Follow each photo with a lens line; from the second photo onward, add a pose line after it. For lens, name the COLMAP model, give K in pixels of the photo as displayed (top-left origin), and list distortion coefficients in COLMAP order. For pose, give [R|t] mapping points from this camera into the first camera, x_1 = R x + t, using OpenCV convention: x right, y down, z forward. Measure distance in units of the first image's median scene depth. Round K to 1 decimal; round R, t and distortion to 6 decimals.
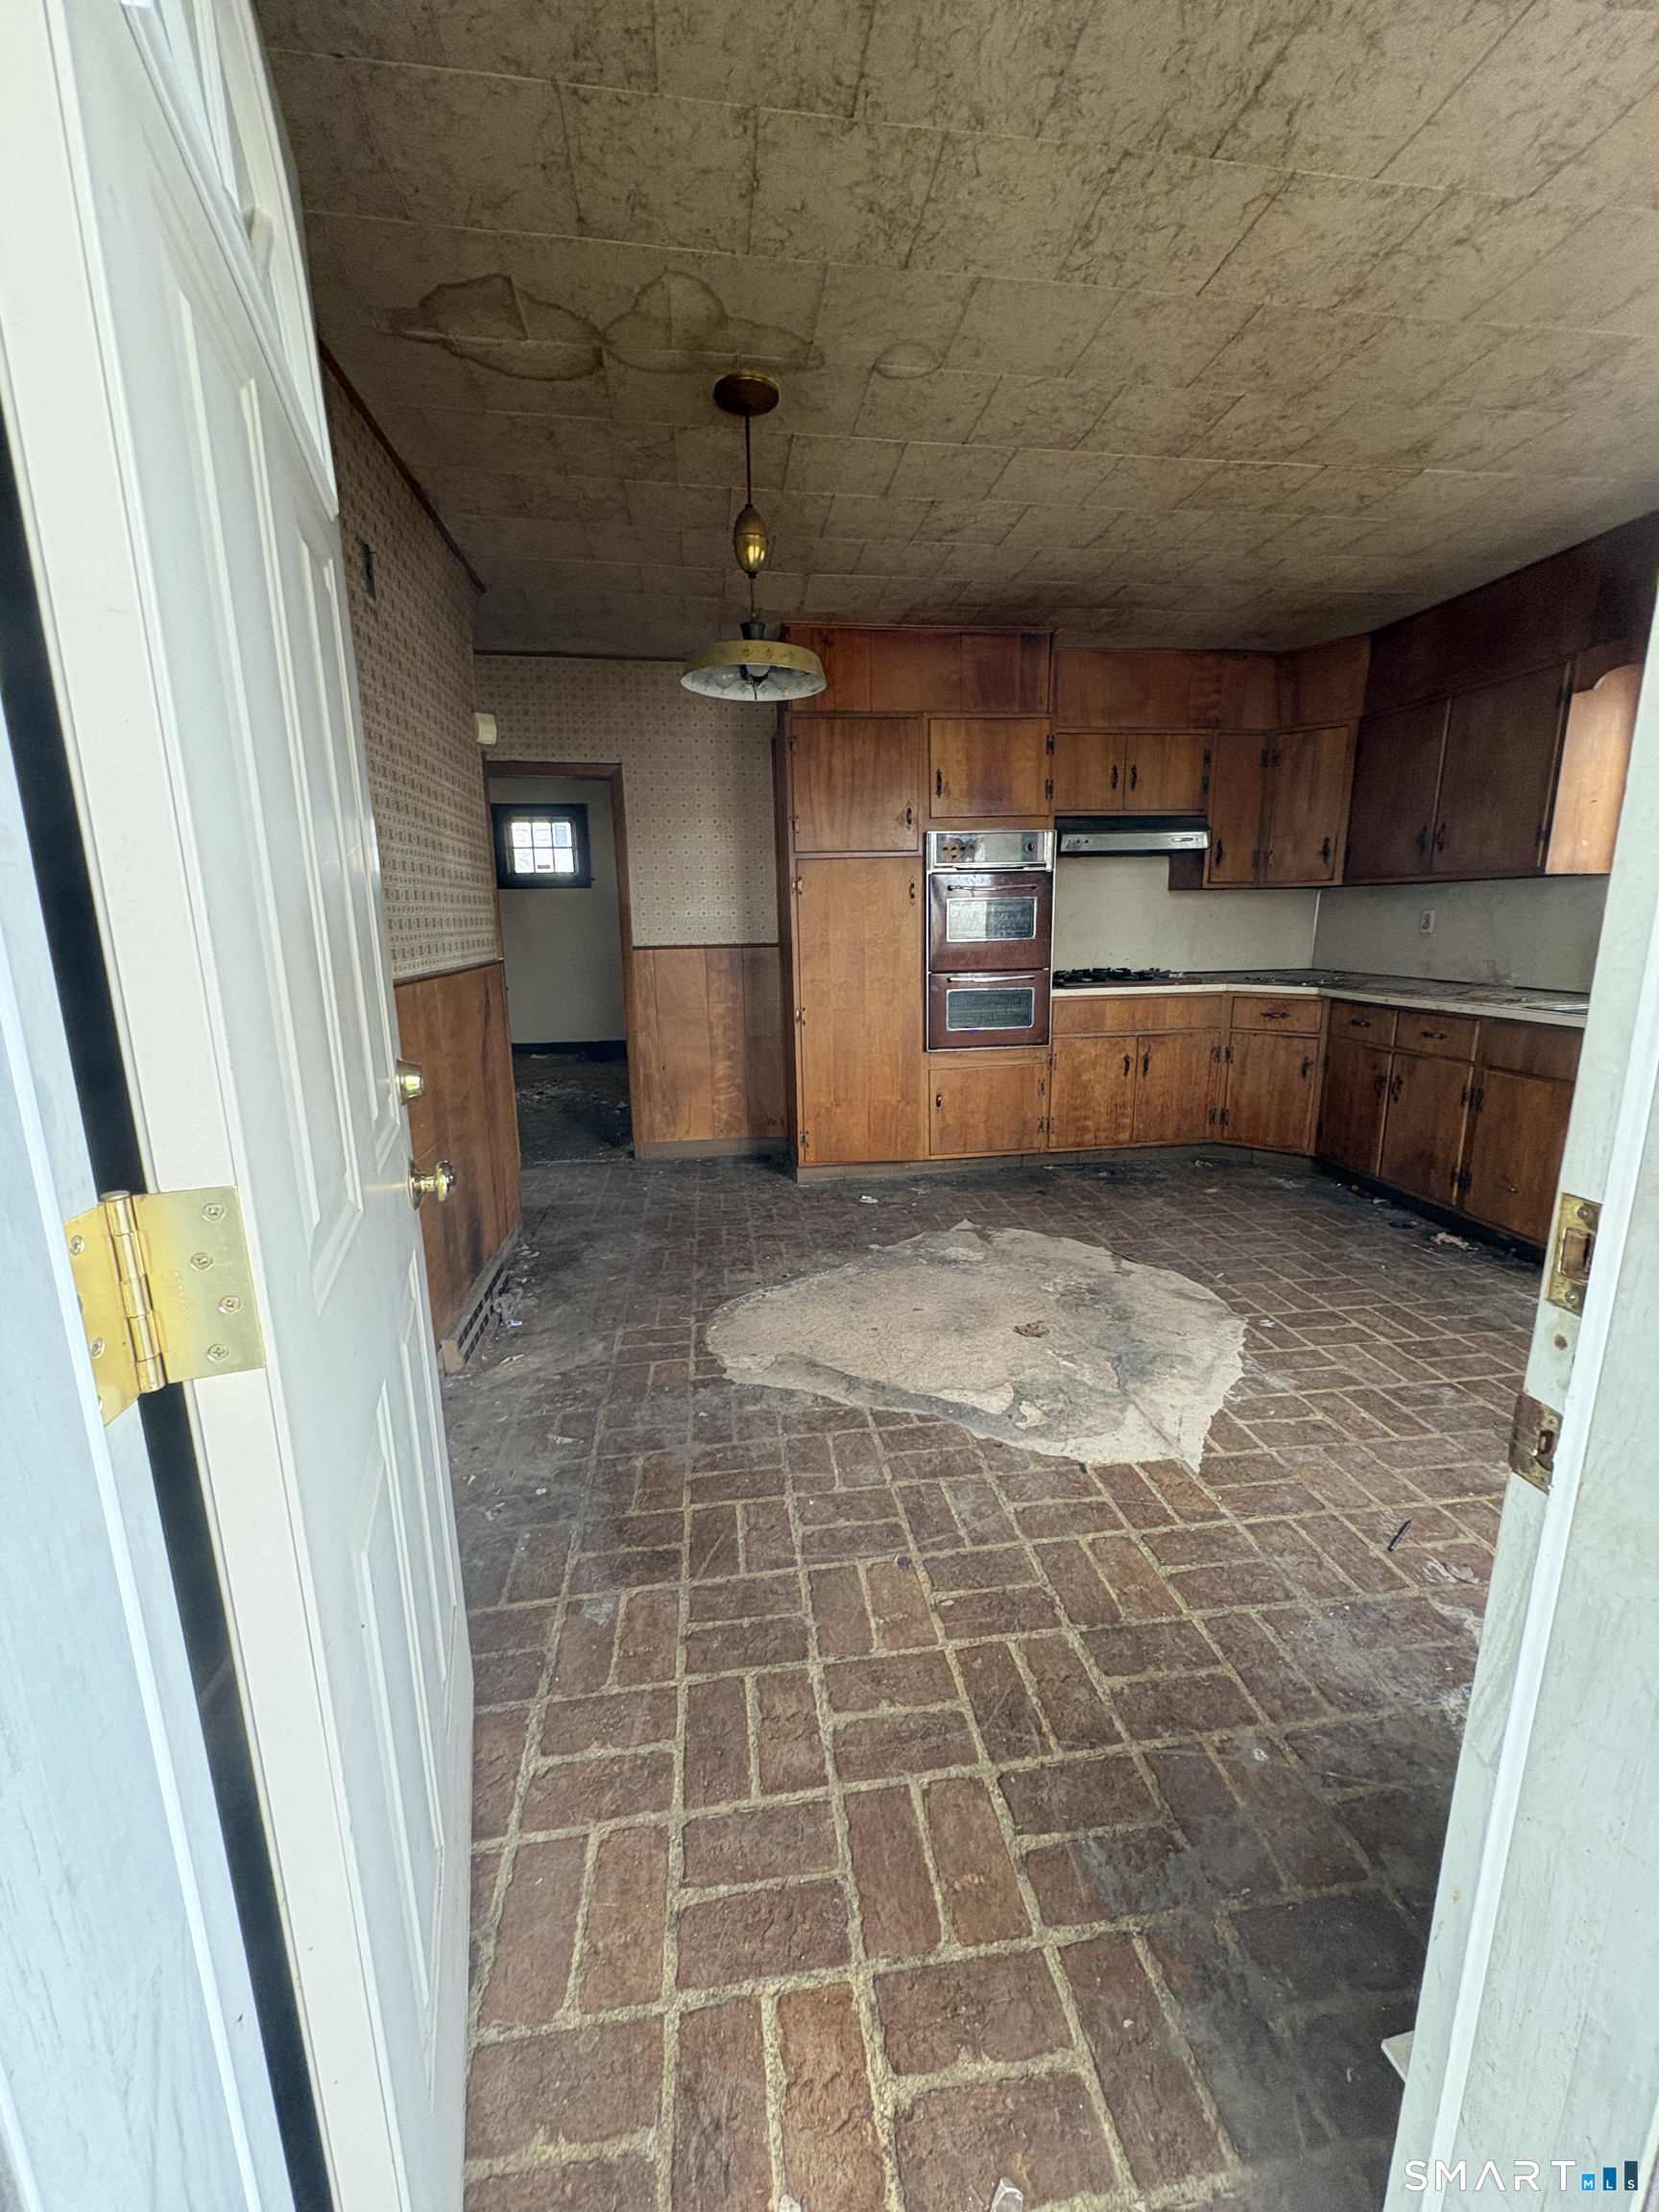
lens RADIAL K [[879.9, 0, 827.6], [0, 879.9, 1104.7], [0, 0, 1]] dist [0.000004, 0.000072]
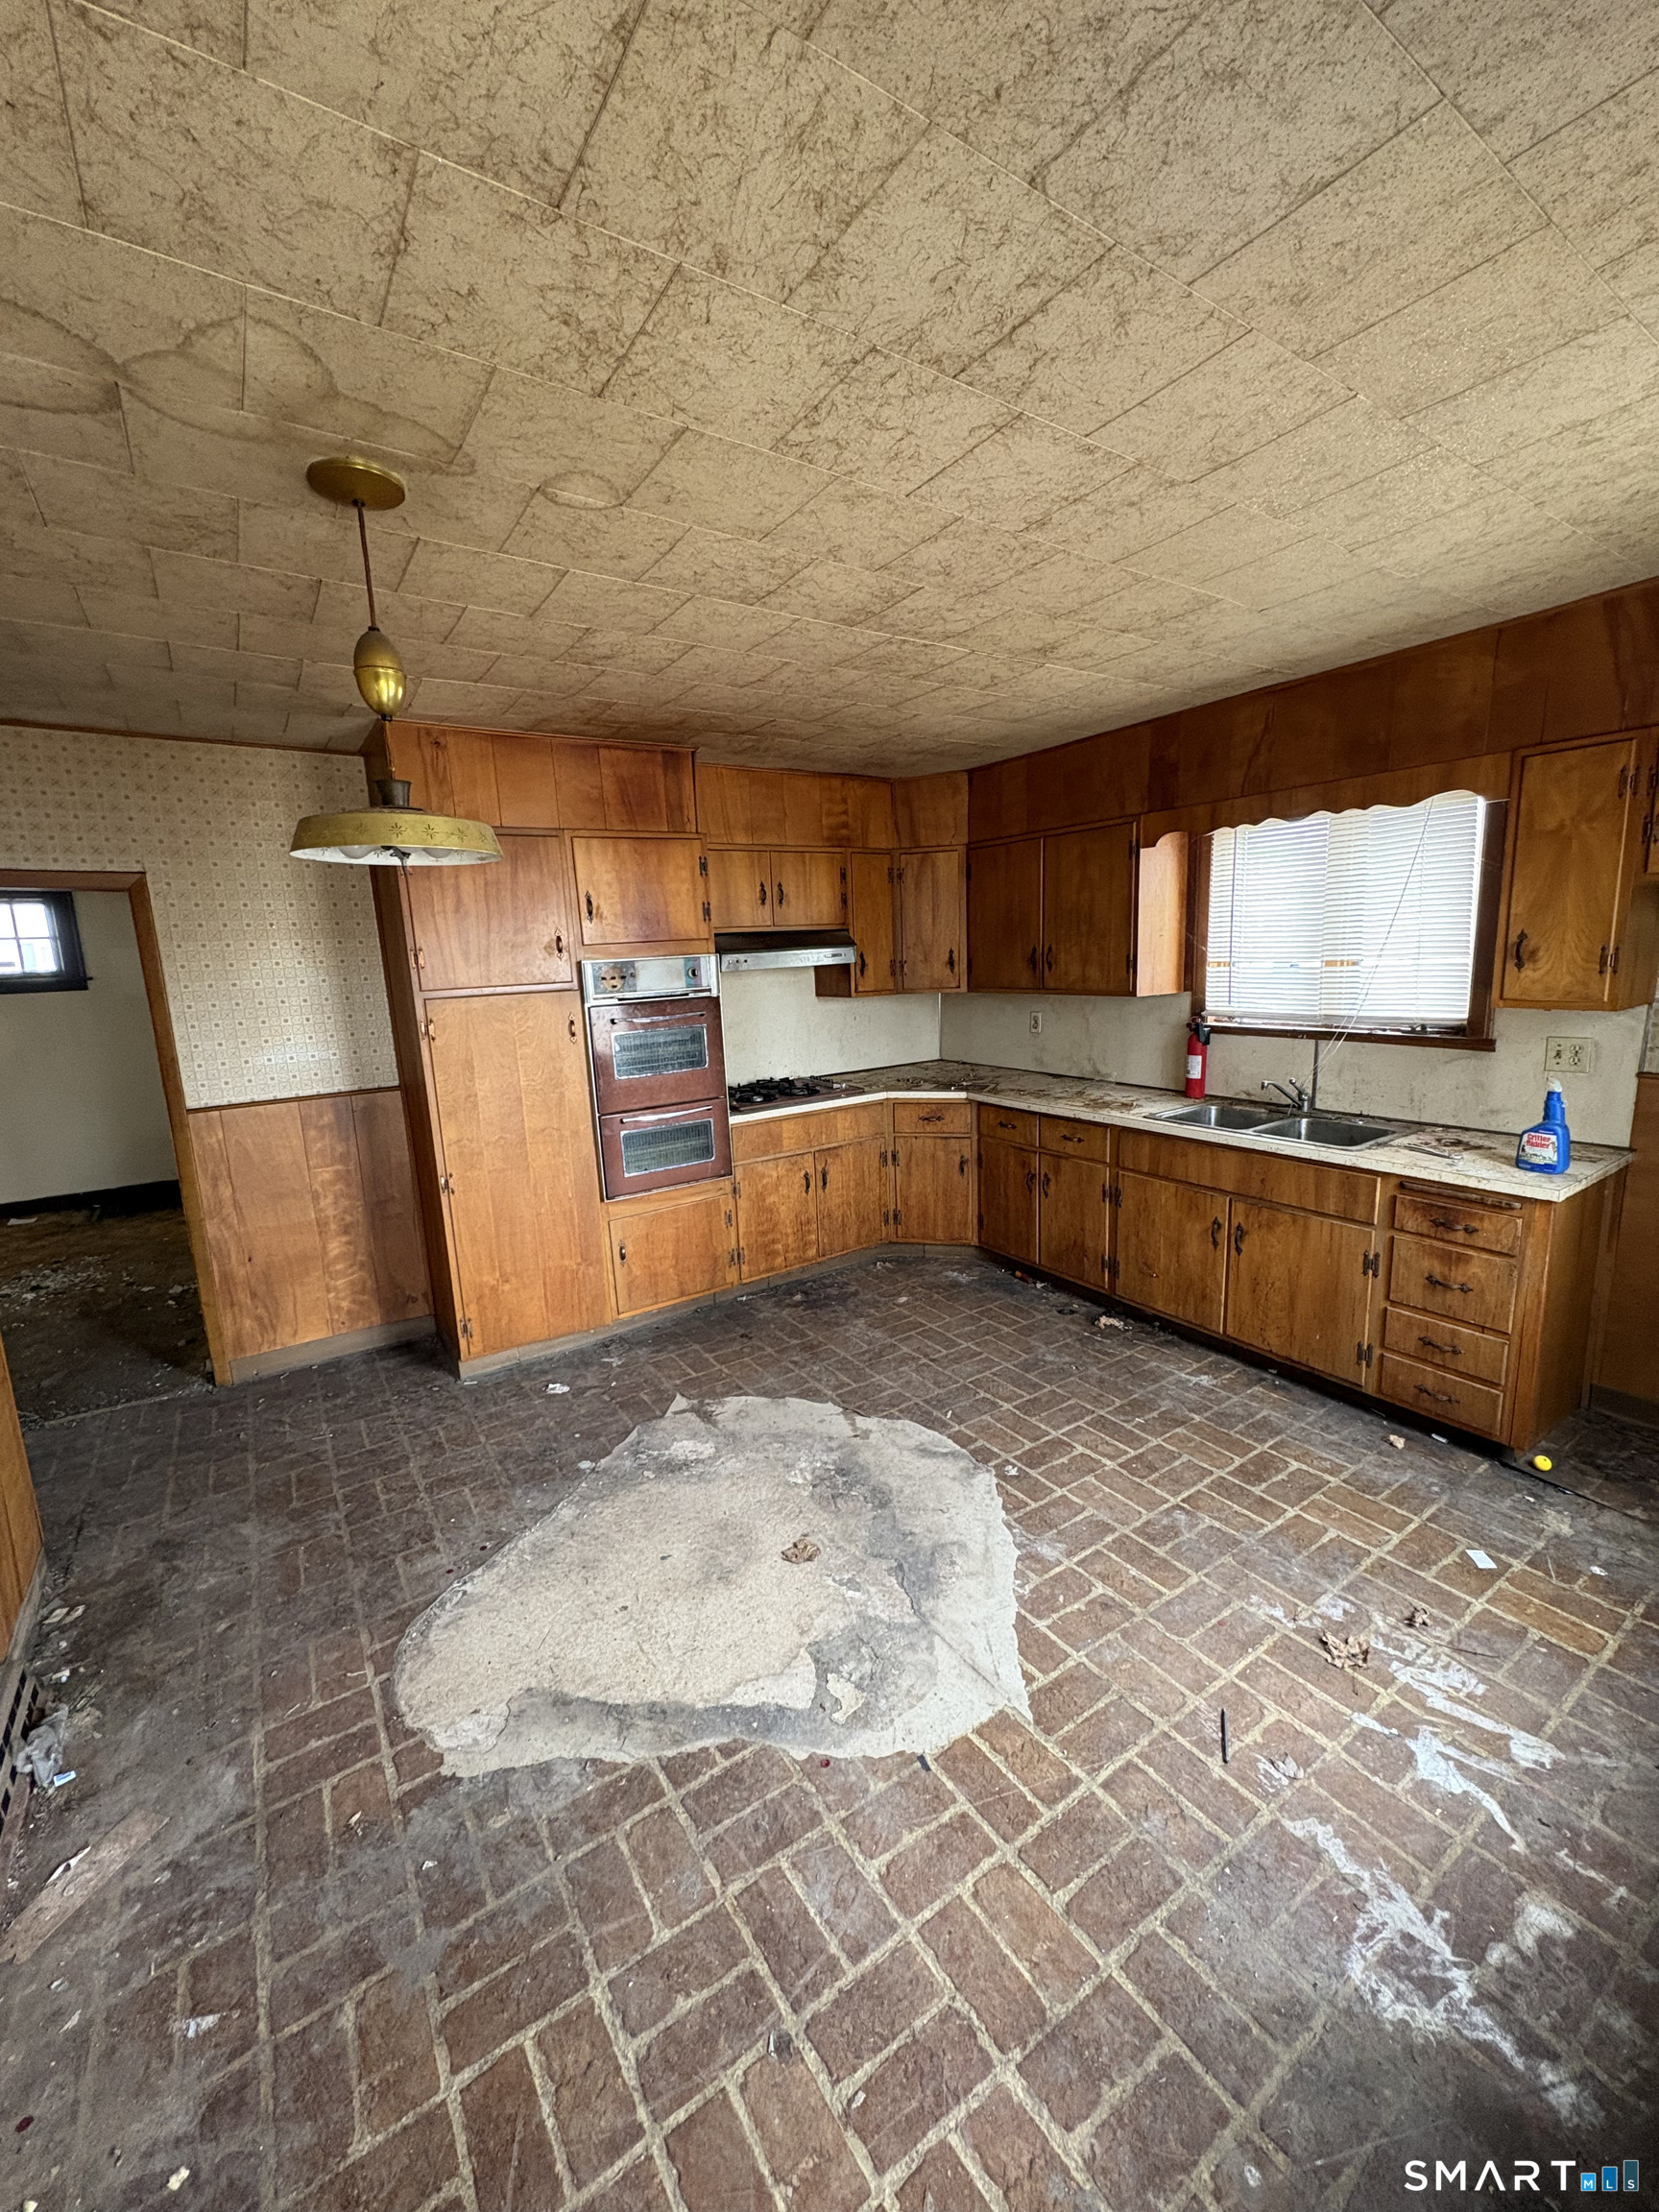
lens RADIAL K [[879.9, 0, 830.8], [0, 879.9, 1107.2], [0, 0, 1]] dist [0.000004, 0.000072]
pose [[0.899578, -0.097230, 0.425801, -0.086158], [0.116372, 0.993022, -0.019104, -0.191648], [-0.420972, 0.066737, 0.904615, 0.165295]]
